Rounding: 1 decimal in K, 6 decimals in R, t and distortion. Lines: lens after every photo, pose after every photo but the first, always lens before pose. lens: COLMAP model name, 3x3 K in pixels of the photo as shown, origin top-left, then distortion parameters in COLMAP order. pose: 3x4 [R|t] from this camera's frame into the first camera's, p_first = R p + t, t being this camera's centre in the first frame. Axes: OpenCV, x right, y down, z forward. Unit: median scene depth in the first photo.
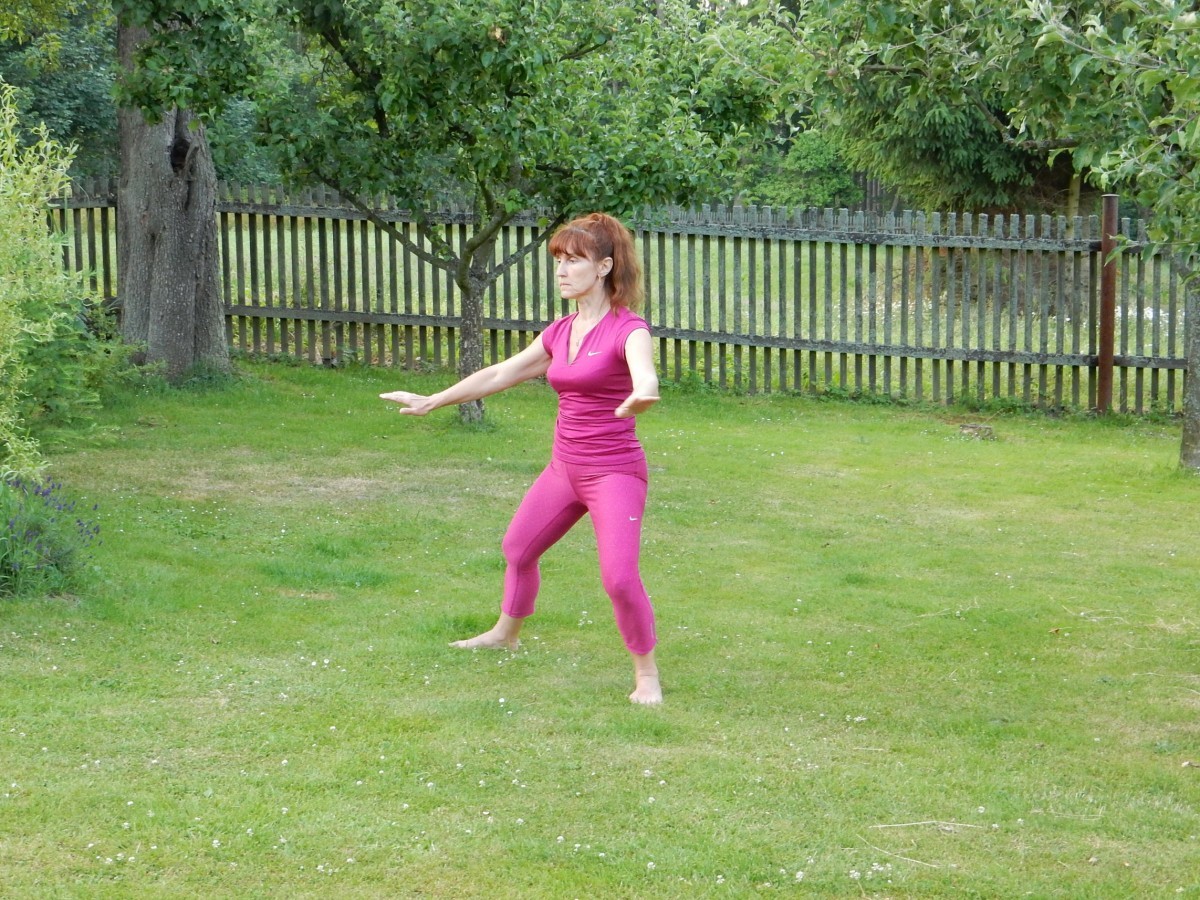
lens RADIAL K [[2067.1, 0, 579.2], [0, 2067.1, 452.3], [0, 0, 1]] dist [-0.004028, 0.073720]
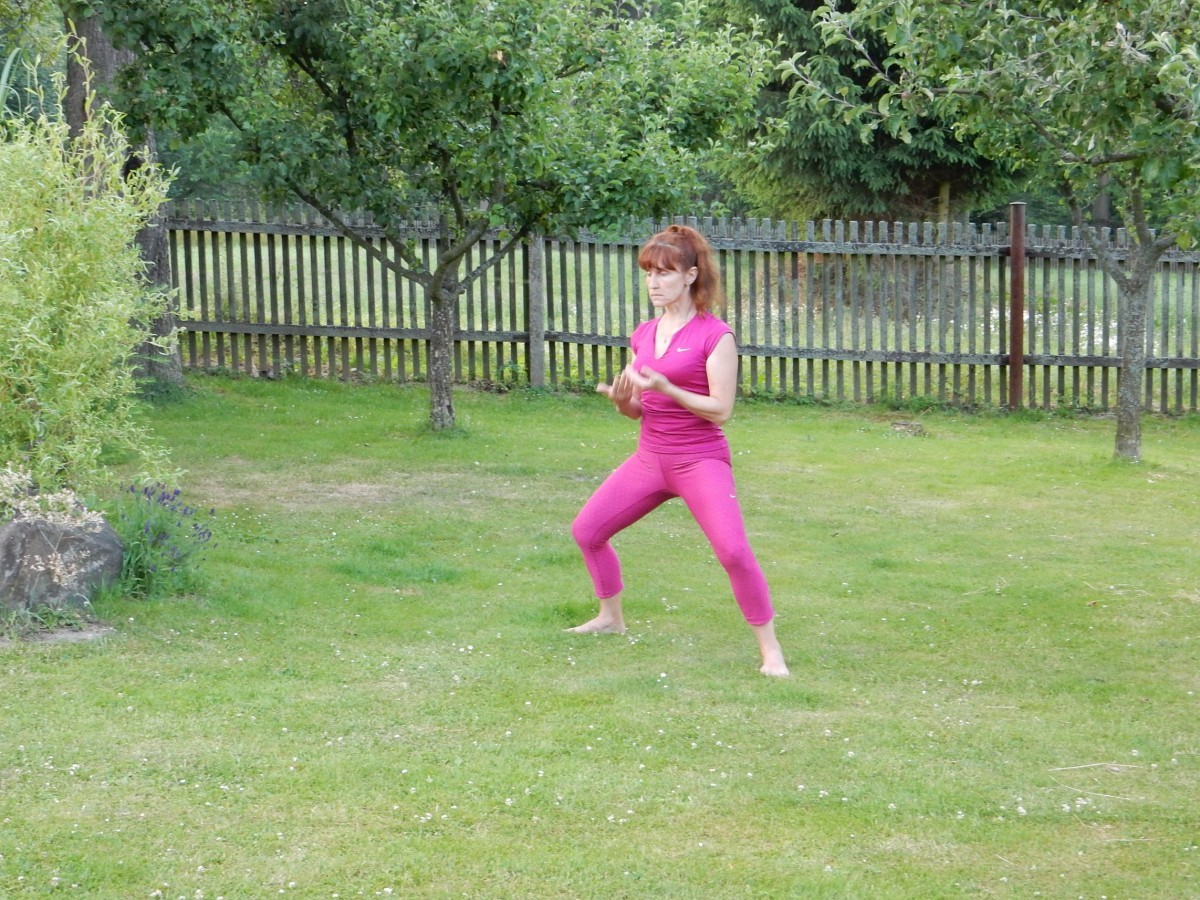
lens RADIAL K [[2067.1, 0, 579.2], [0, 2067.1, 452.3], [0, 0, 1]] dist [-0.004028, 0.073720]
pose [[0.995094, -0.022168, 0.096423, -0.094858], [0.022661, 0.999735, -0.004027, 0.003166], [-0.096308, 0.006193, 0.995332, -0.041227]]
